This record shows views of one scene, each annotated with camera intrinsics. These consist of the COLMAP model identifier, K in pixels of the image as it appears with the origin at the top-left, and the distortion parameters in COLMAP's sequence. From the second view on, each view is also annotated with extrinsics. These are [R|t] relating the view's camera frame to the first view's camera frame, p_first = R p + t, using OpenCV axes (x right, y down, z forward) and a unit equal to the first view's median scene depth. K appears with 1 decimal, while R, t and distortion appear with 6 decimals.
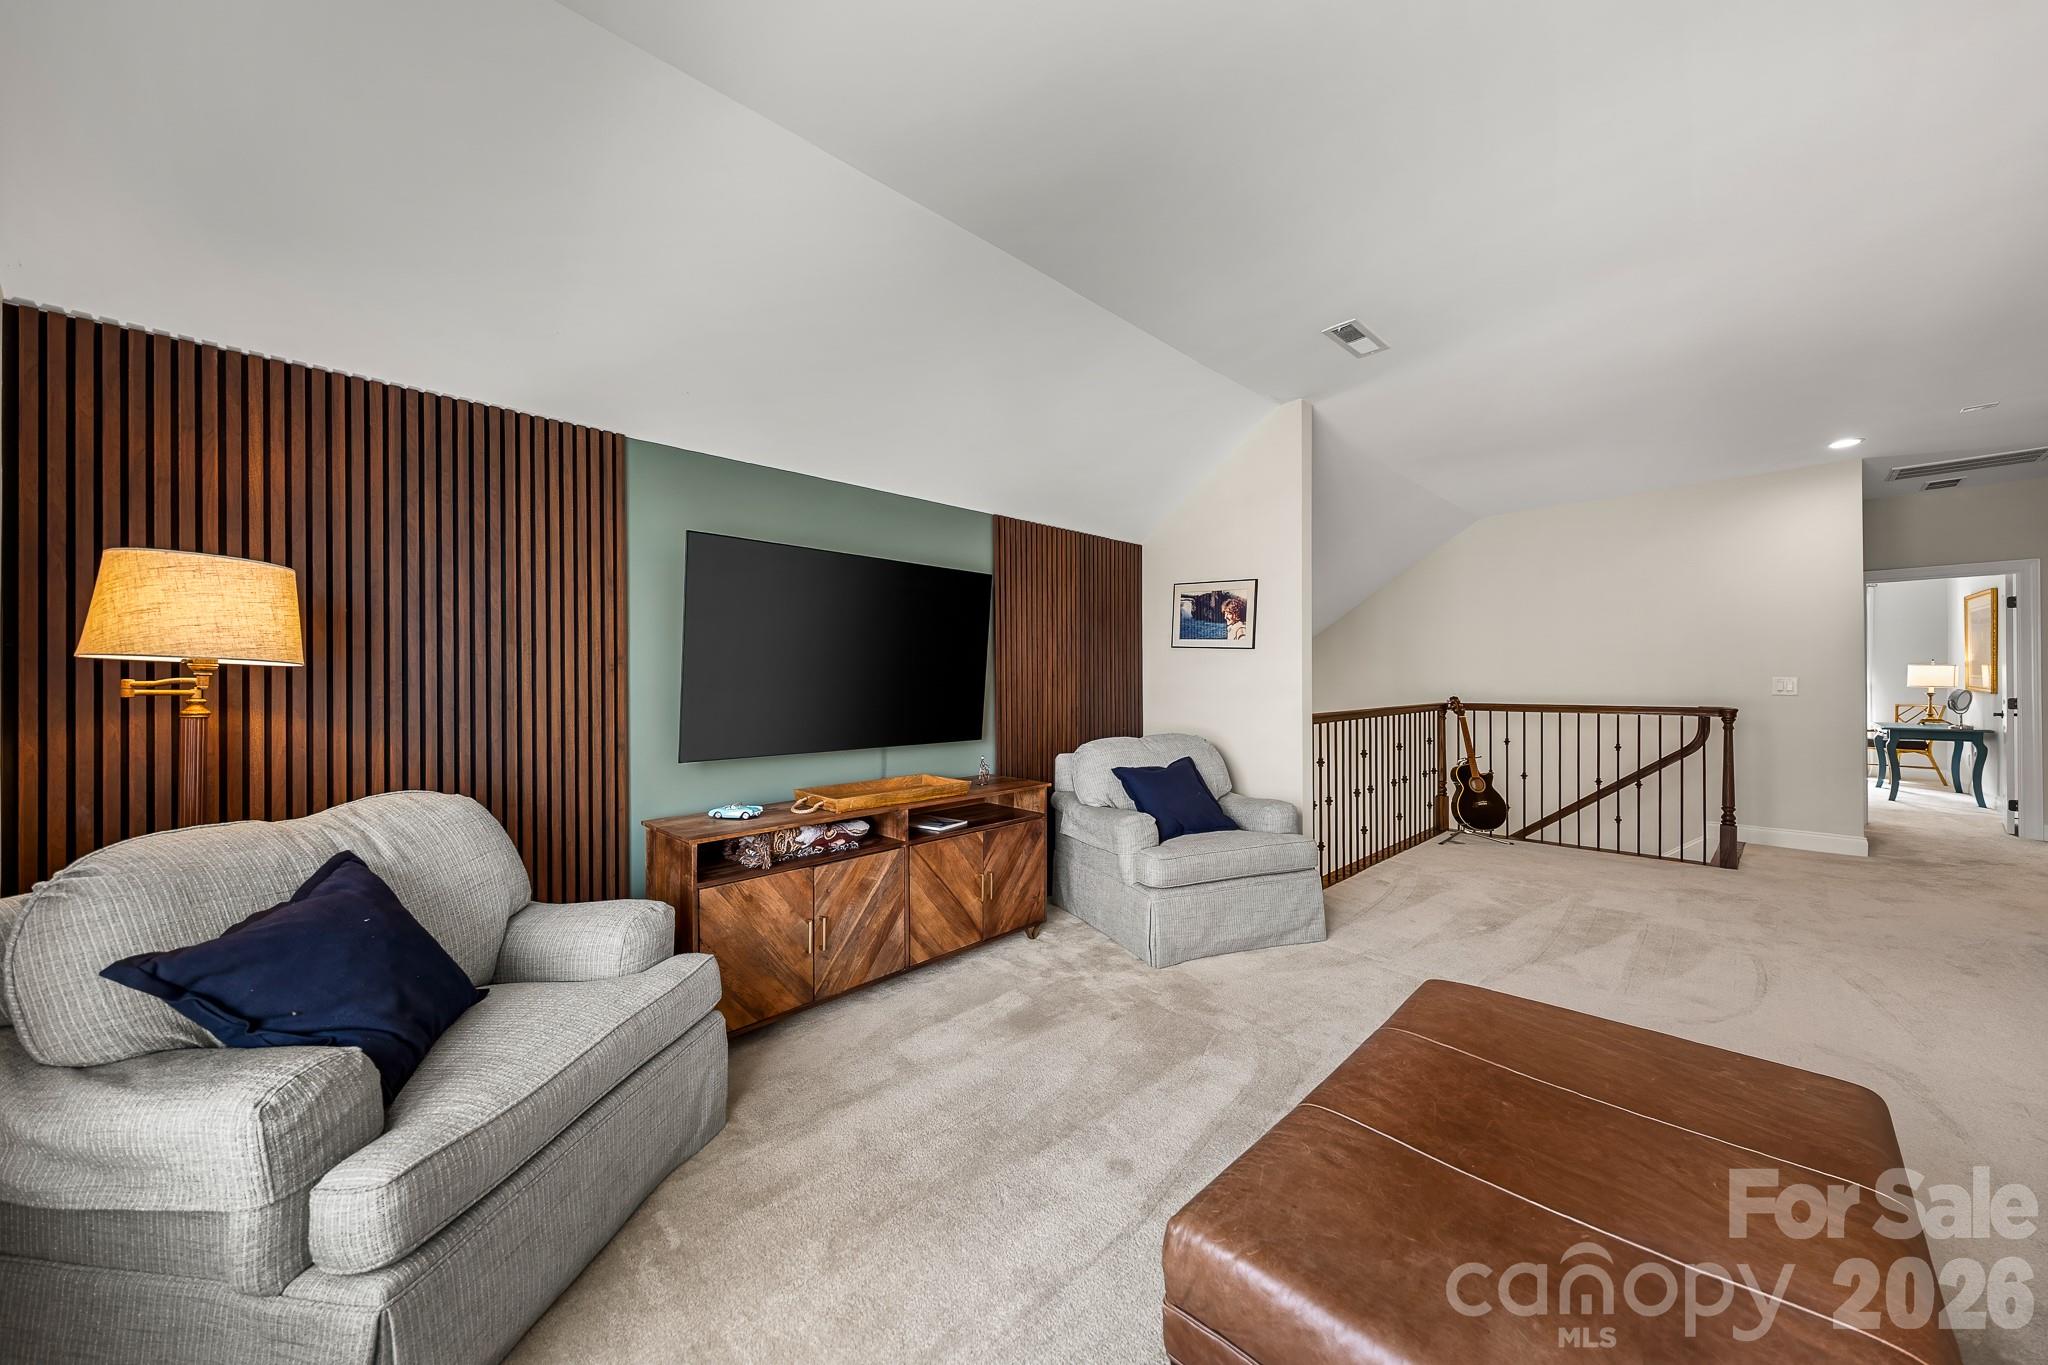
lens RADIAL K [[704.1, 0, 1021.7], [0, 704.1, 680.6], [0, 0, 1]] dist [0.003930, -0.000823]
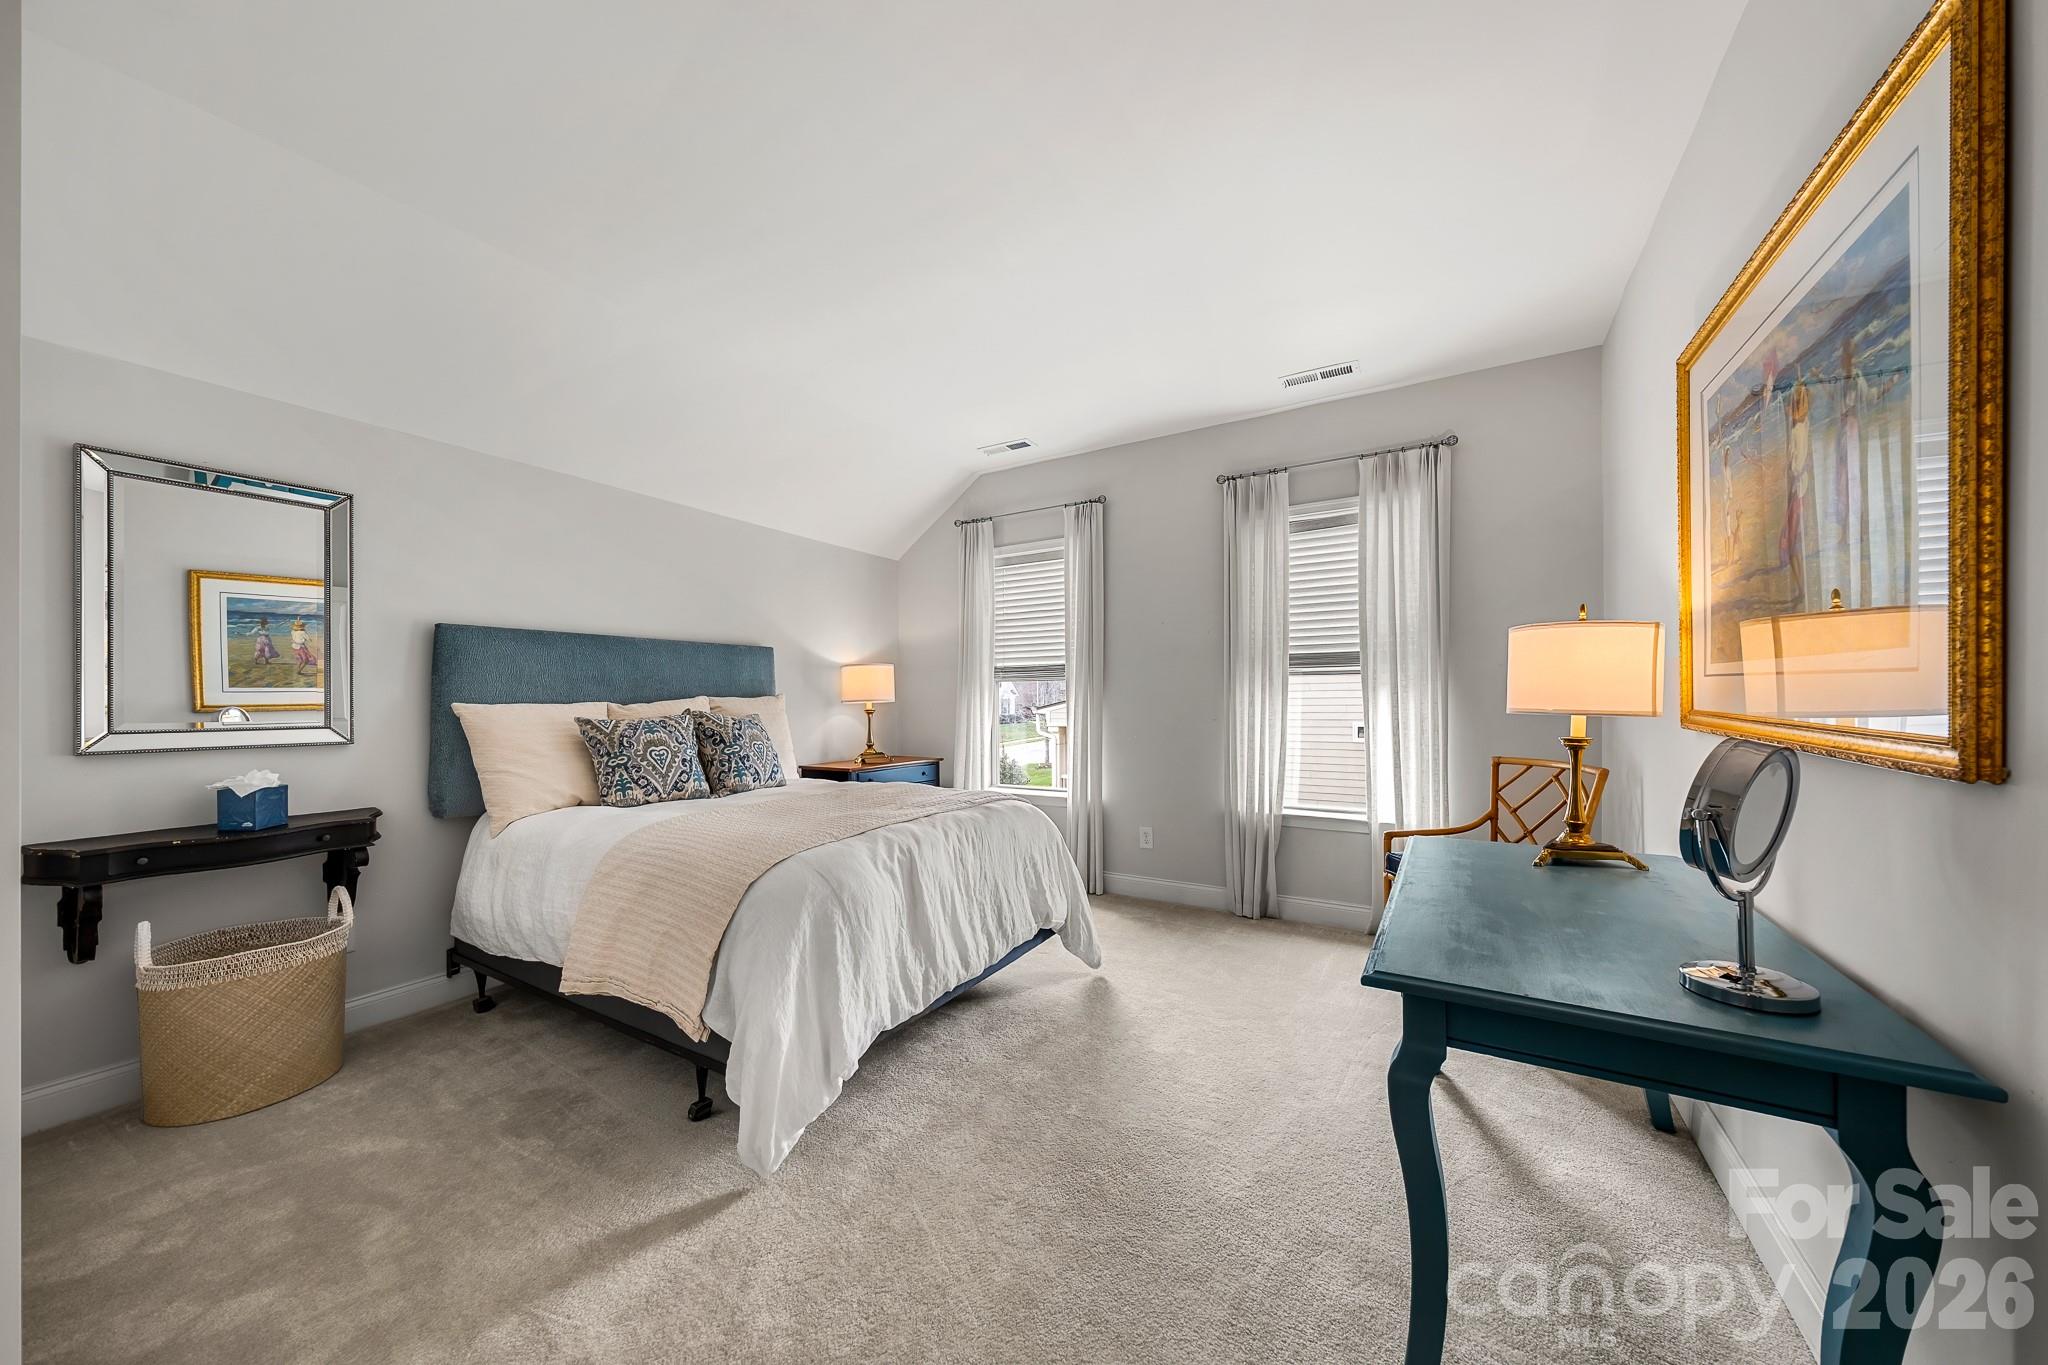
lens RADIAL K [[704.1, 0, 1024.8], [0, 704.1, 695.9], [0, 0, 1]] dist [0.003930, -0.000823]
pose [[0.964679, 0.007500, 0.263320, 1.058656], [-0.005527, 0.999951, -0.008233, 0.005851], [-0.263369, 0.006487, 0.964673, 0.831287]]
